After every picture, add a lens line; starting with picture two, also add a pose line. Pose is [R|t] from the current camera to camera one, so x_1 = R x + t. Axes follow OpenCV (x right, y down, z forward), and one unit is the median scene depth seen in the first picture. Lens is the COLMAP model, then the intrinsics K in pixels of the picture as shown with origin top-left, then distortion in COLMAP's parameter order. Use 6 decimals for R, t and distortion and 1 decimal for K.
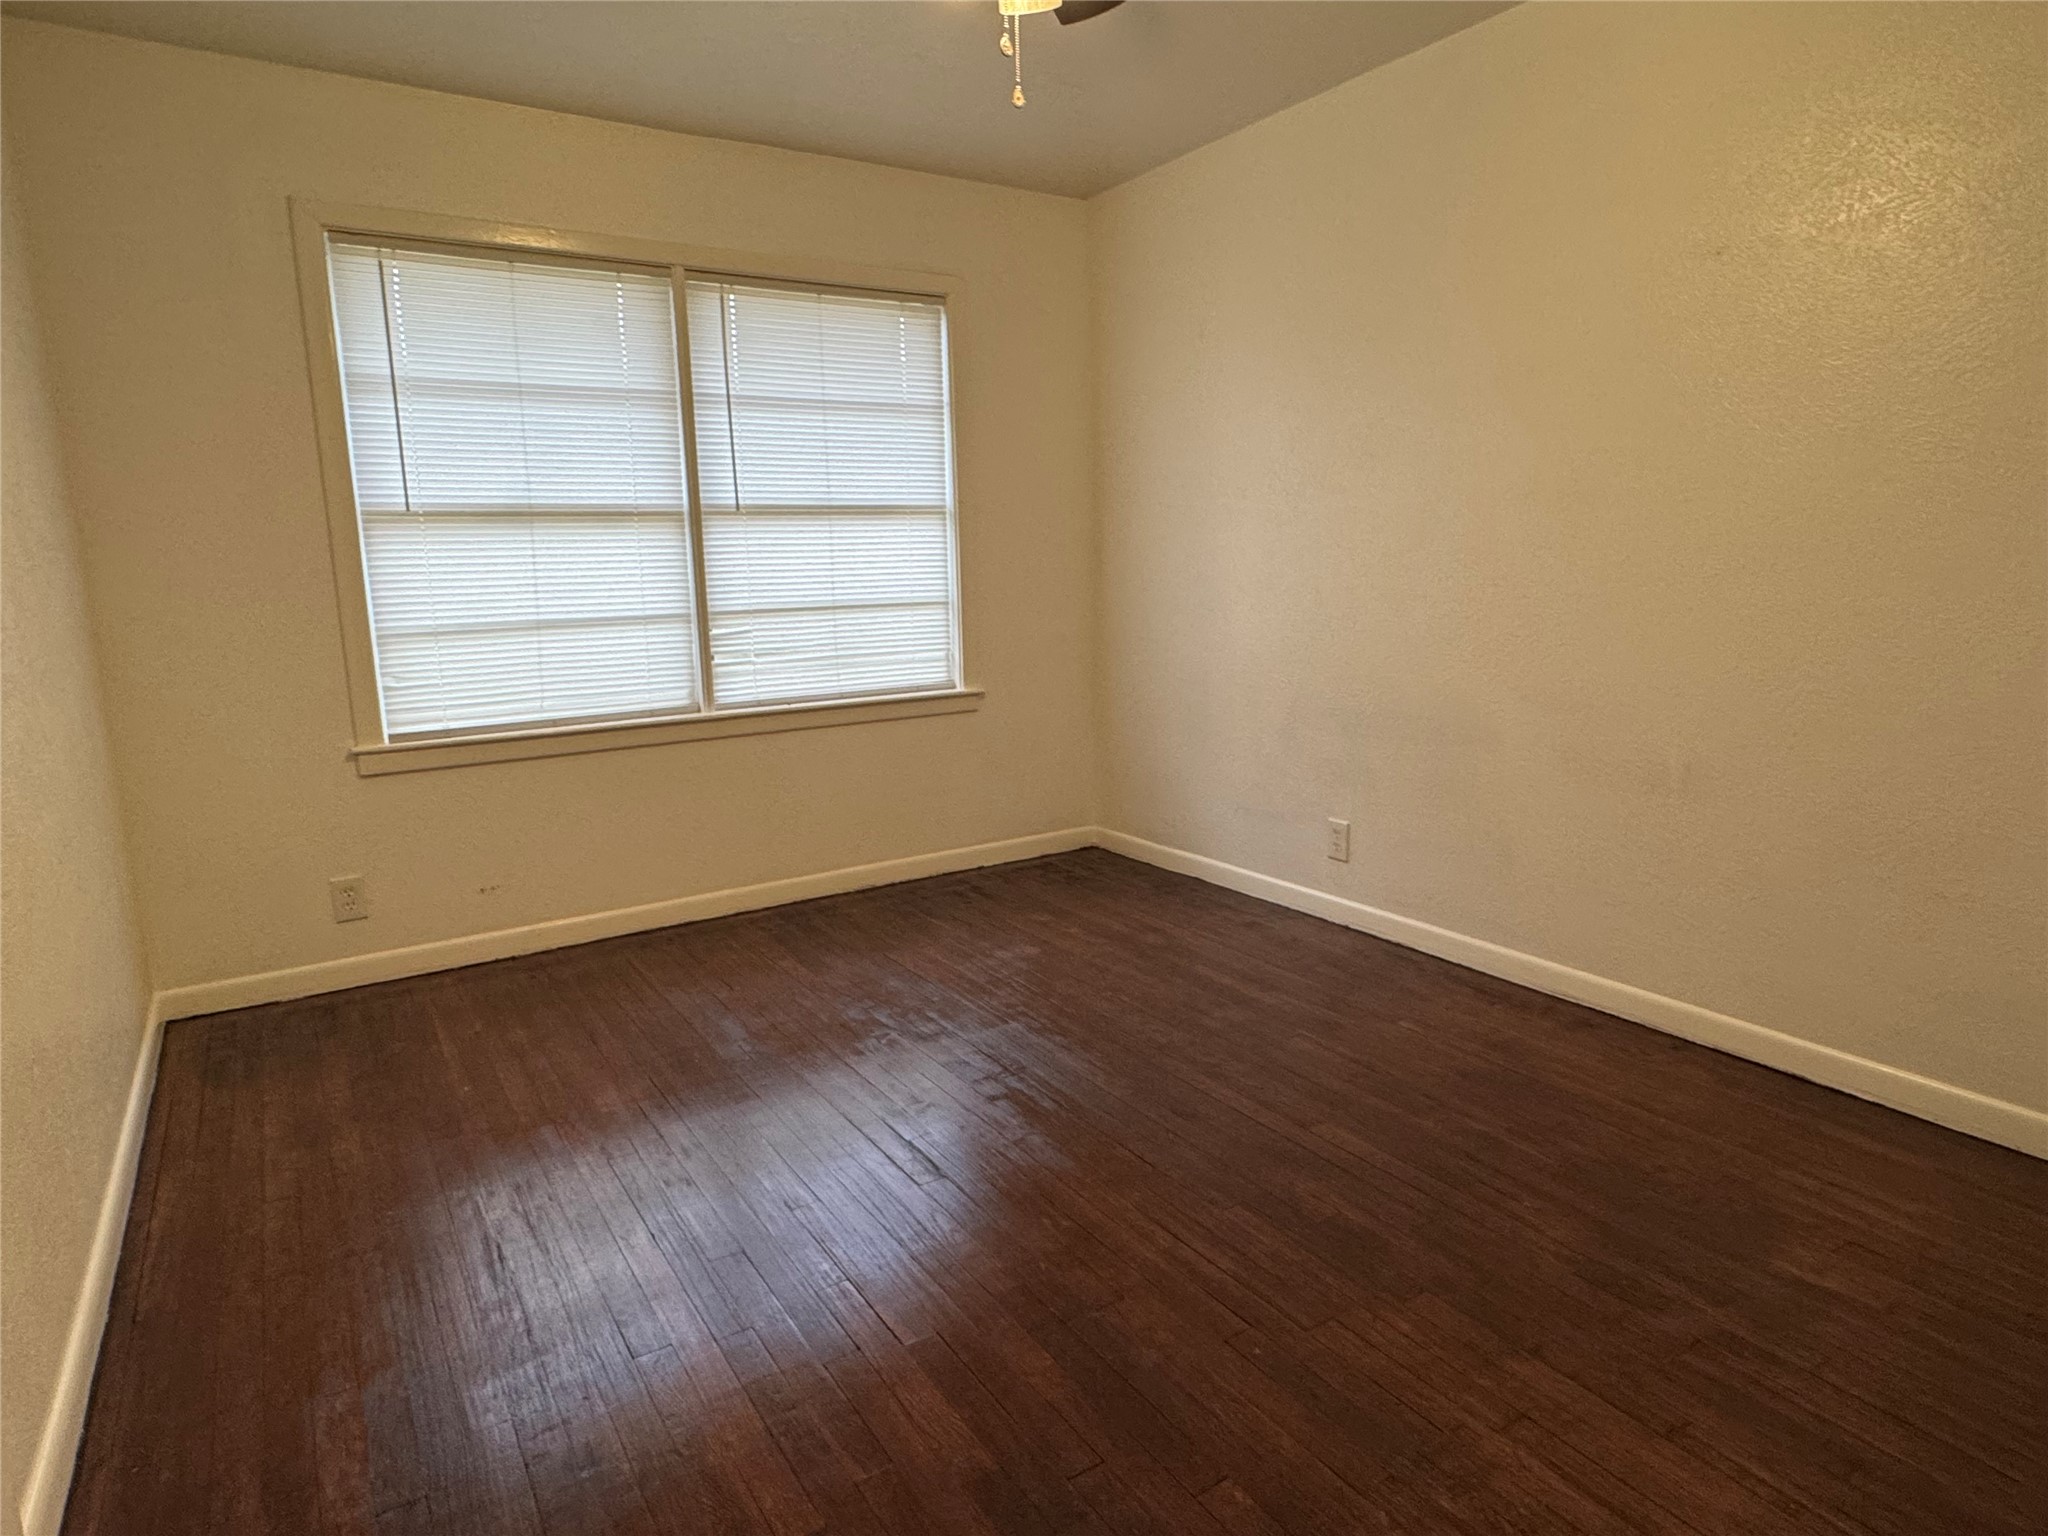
lens RADIAL K [[1173.5, 0, 1029.3], [0, 1173.5, 759.9], [0, 0, 1]] dist [-0.005556, -0.000464]
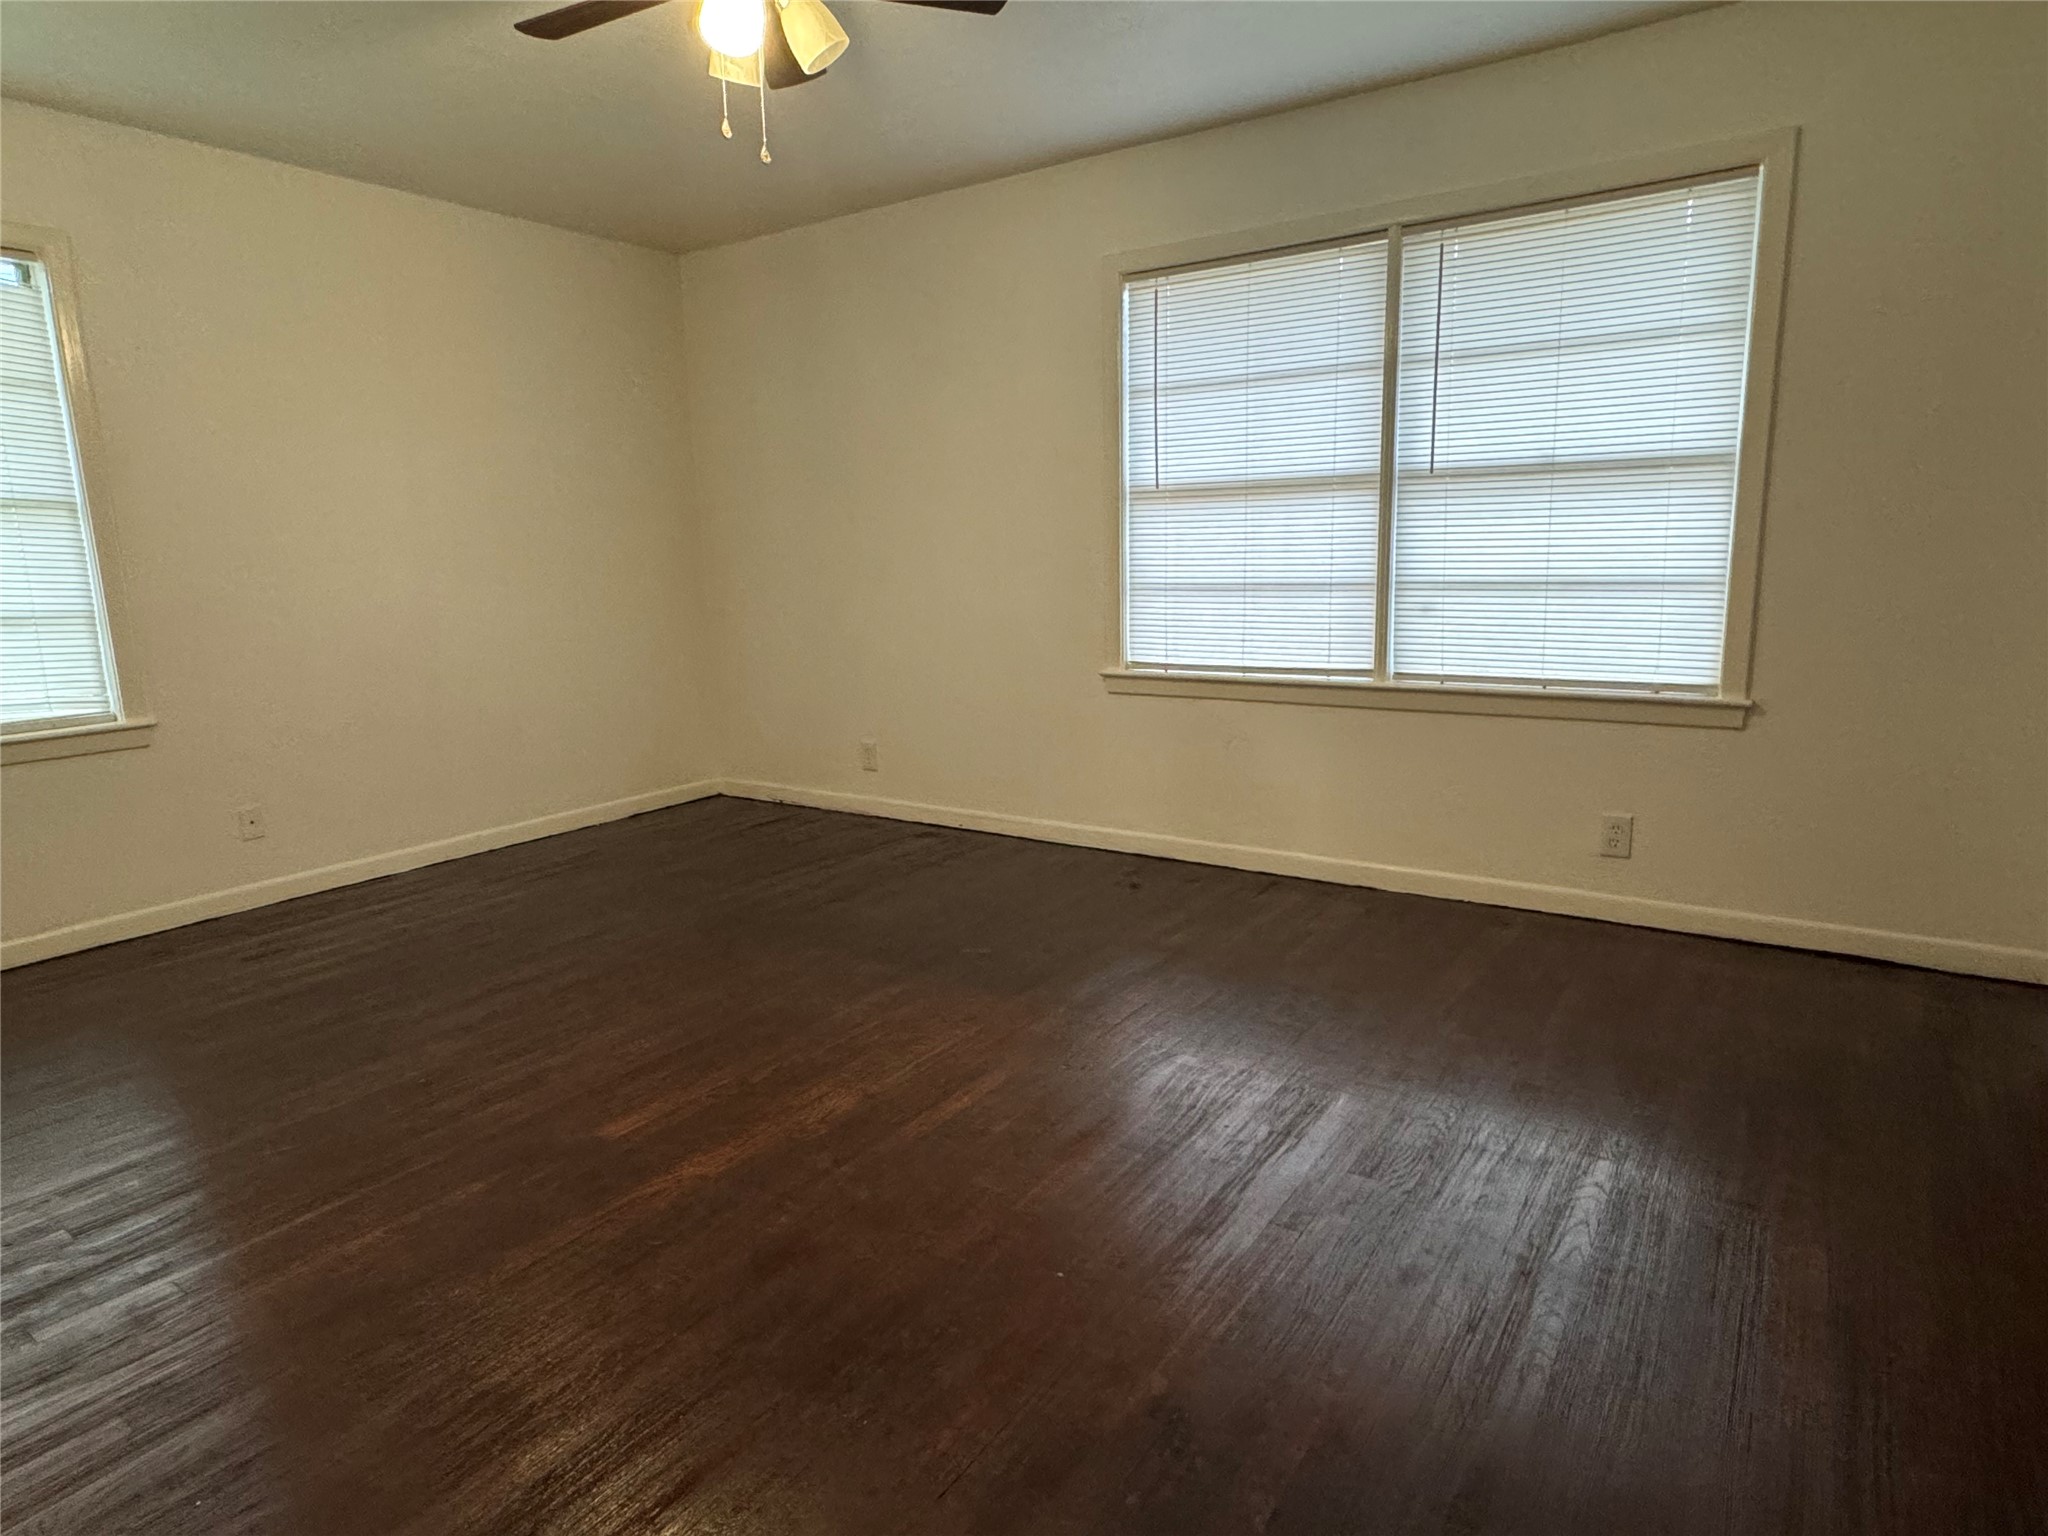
lens RADIAL K [[1164.0, 0, 1006.7], [0, 1164.0, 766.4], [0, 0, 1]] dist [-0.000384, 0.002337]
pose [[0.374692, 0.192885, -0.906864, 0.530408], [-0.144920, 0.978282, 0.148198, -0.073447], [0.915753, 0.075894, 0.394507, 0.342112]]
